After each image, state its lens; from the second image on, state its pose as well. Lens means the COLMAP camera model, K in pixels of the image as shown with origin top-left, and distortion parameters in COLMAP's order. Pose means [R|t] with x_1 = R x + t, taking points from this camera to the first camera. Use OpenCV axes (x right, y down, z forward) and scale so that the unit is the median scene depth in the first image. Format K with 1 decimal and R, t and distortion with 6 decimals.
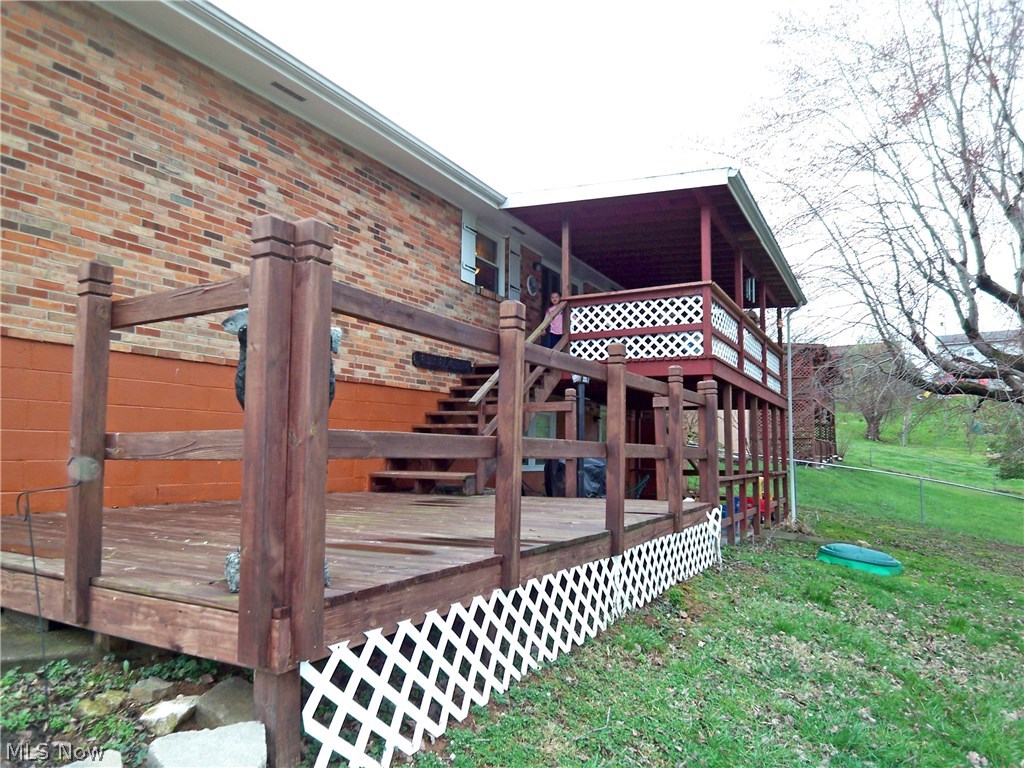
lens RADIAL K [[694.5, 0, 513.3], [0, 694.5, 402.3], [0, 0, 1]] dist [-0.012854, -0.043751]
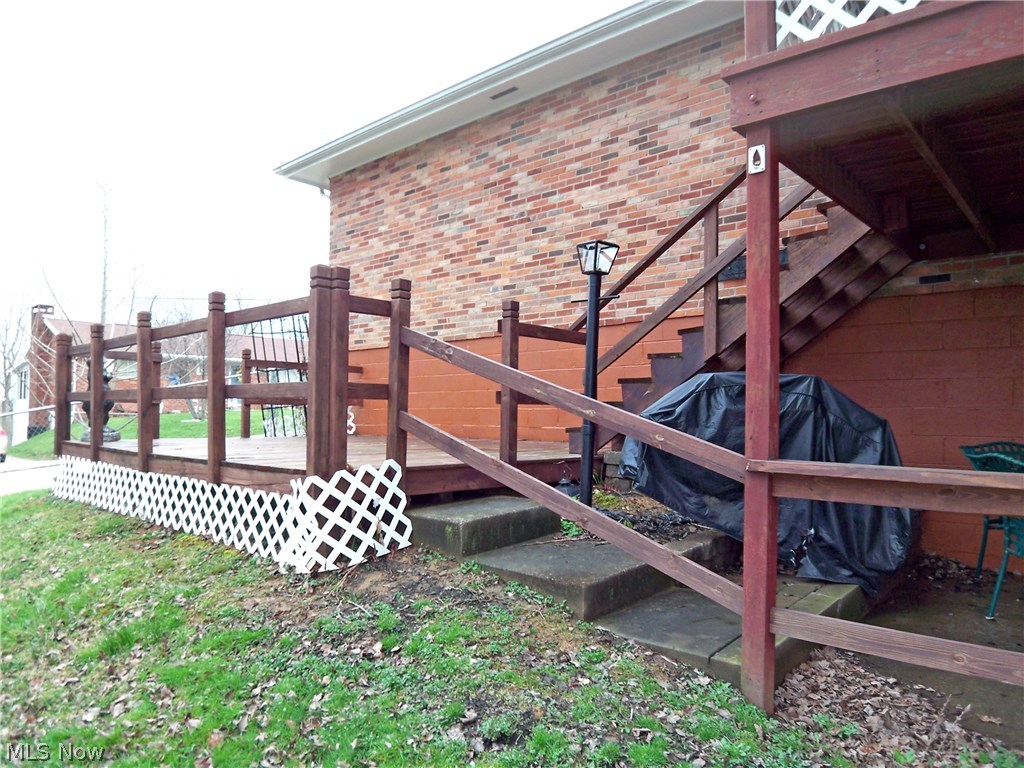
lens RADIAL K [[694.5, 0, 513.3], [0, 694.5, 402.3], [0, 0, 1]] dist [-0.012854, -0.043751]
pose [[-0.234705, -0.017811, -0.971903, 0.821339], [0.067013, 0.997157, -0.034456, 0.113980], [0.969754, -0.073217, -0.232845, 1.291286]]
